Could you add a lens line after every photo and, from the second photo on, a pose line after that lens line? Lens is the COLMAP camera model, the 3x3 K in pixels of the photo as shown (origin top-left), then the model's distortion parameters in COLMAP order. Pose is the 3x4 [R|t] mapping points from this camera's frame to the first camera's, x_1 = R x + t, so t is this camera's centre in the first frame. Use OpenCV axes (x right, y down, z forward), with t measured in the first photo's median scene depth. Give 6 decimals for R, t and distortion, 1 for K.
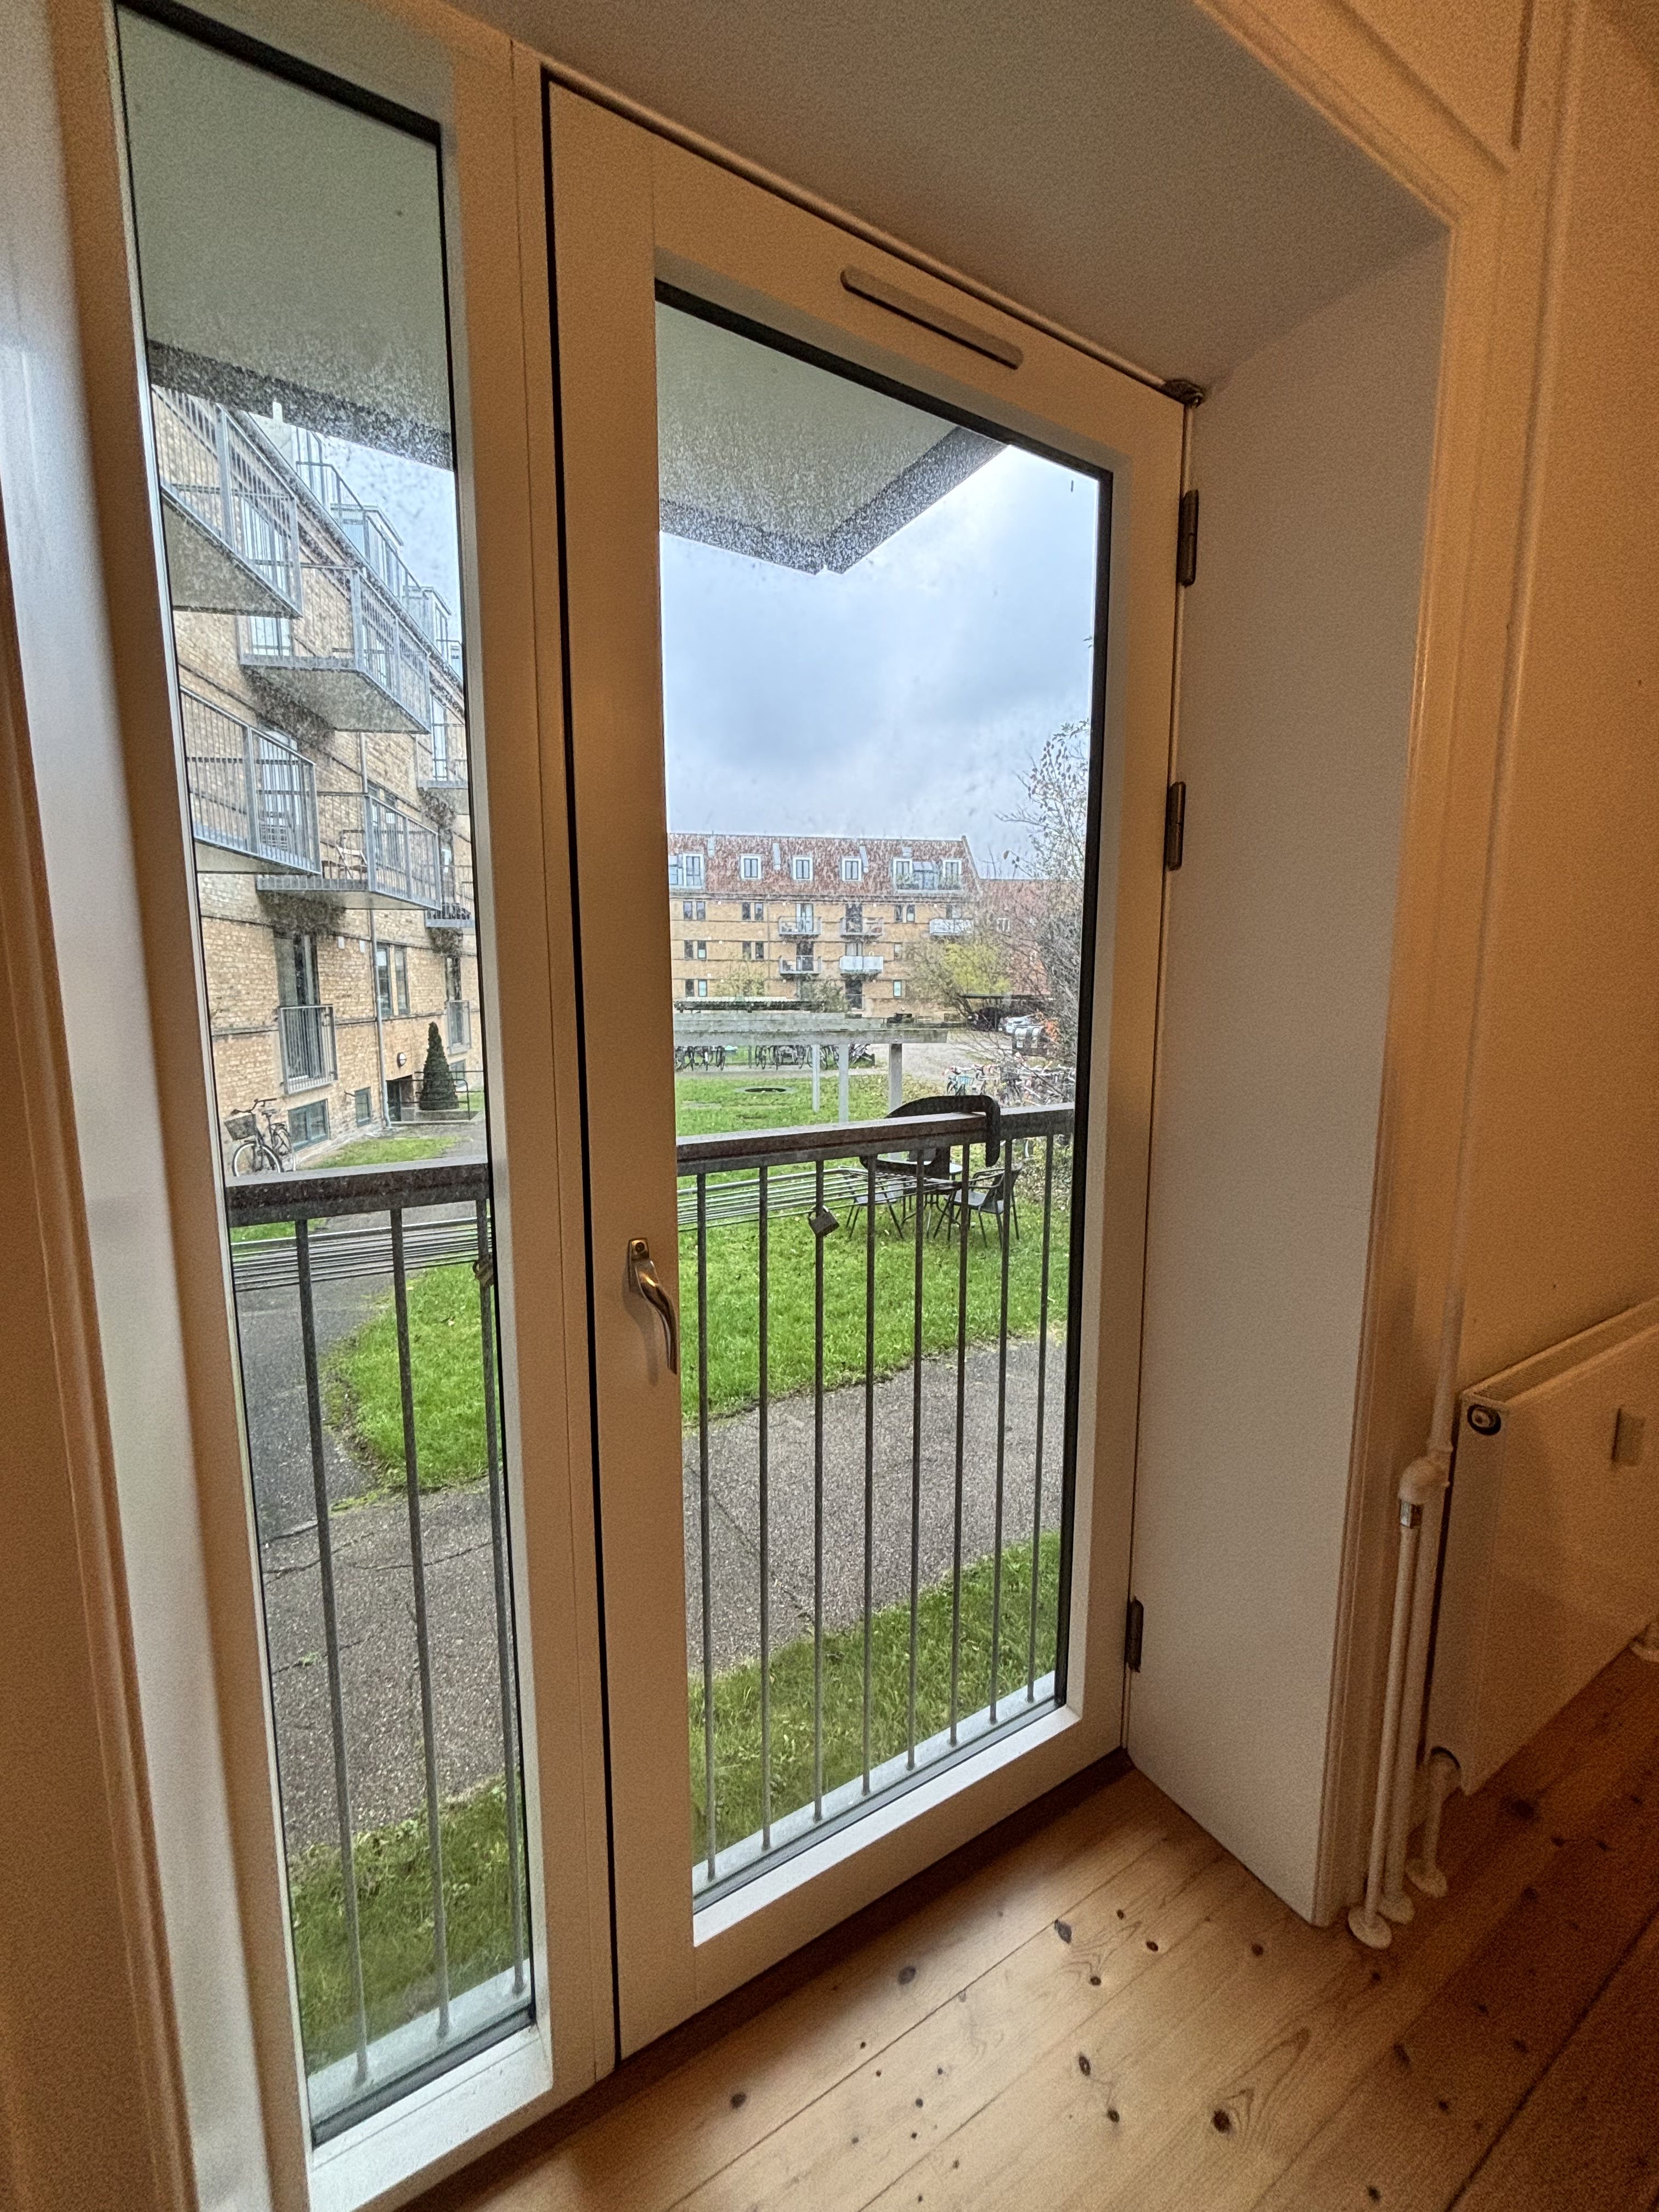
lens RADIAL K [[893.6, 0, 829.5], [0, 893.6, 1106.0], [0, 0, 1]] dist [0.008952, -0.002385]
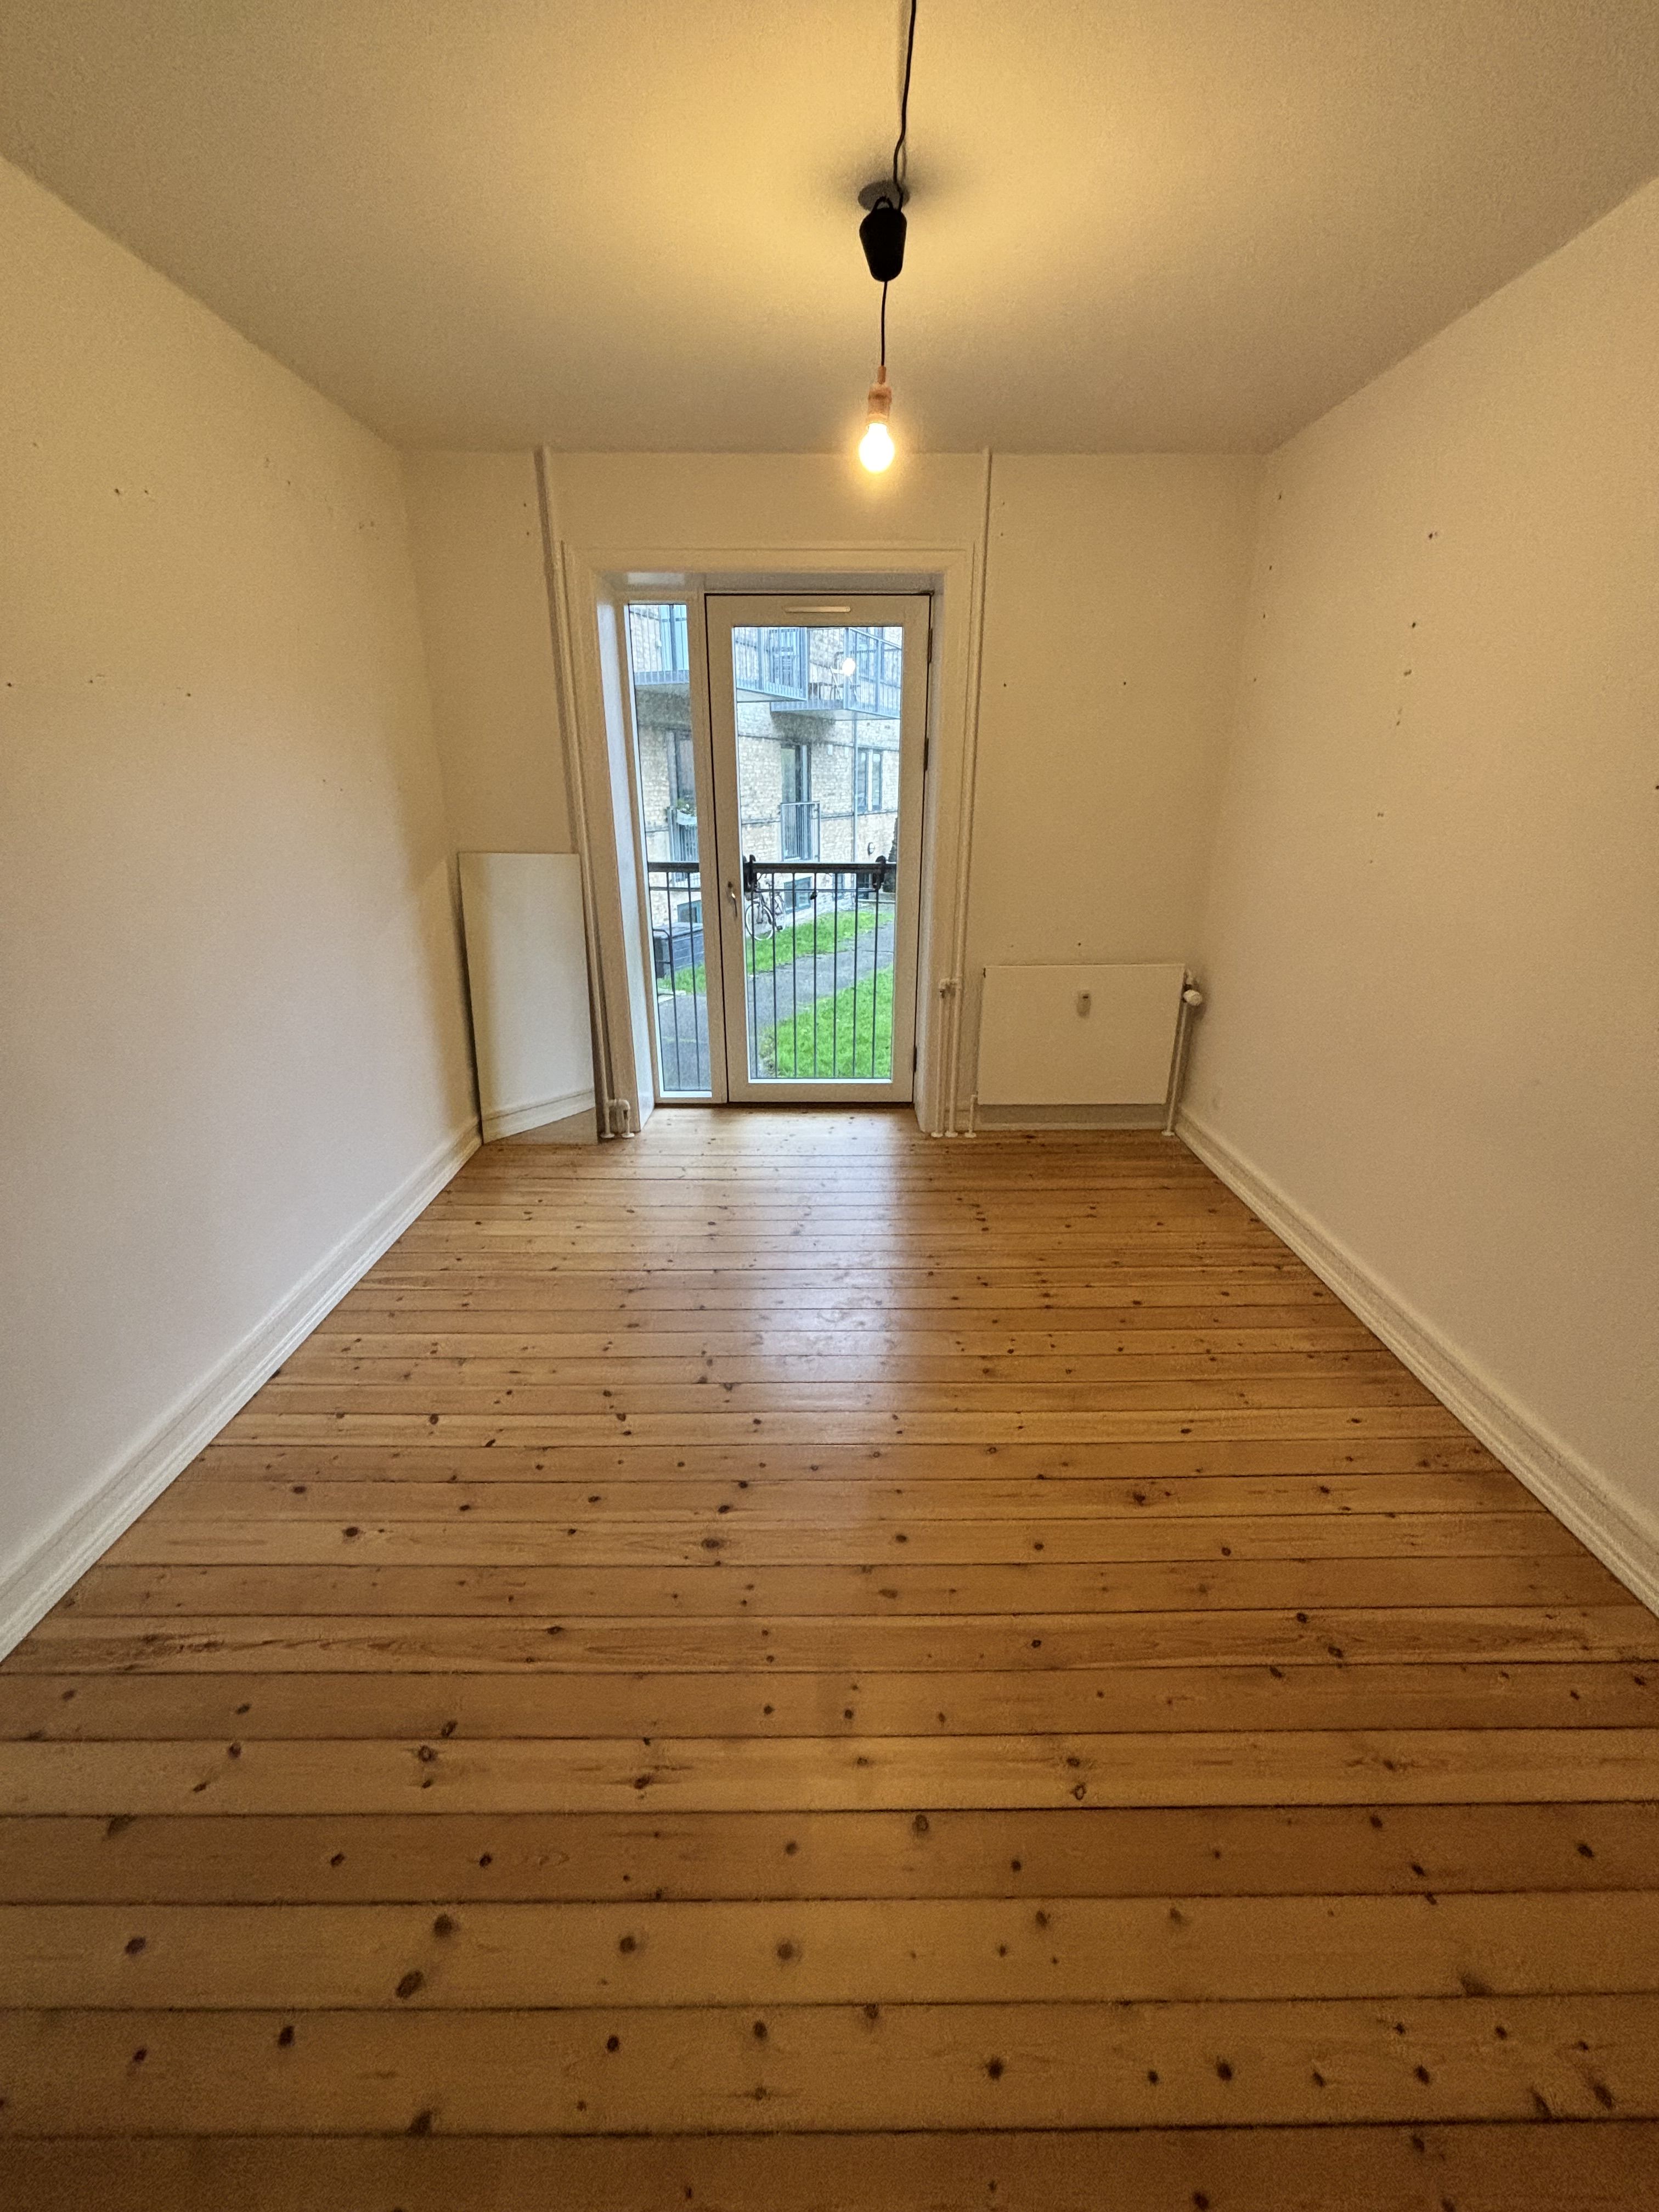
lens RADIAL K [[893.6, 0, 829.5], [0, 893.6, 1106.0], [0, 0, 1]] dist [0.008952, -0.002385]
pose [[0.860283, 0.173401, -0.479421, 0.156147], [-0.065684, 0.970241, 0.233062, 0.011269], [0.505567, -0.169009, 0.846072, -0.160042]]
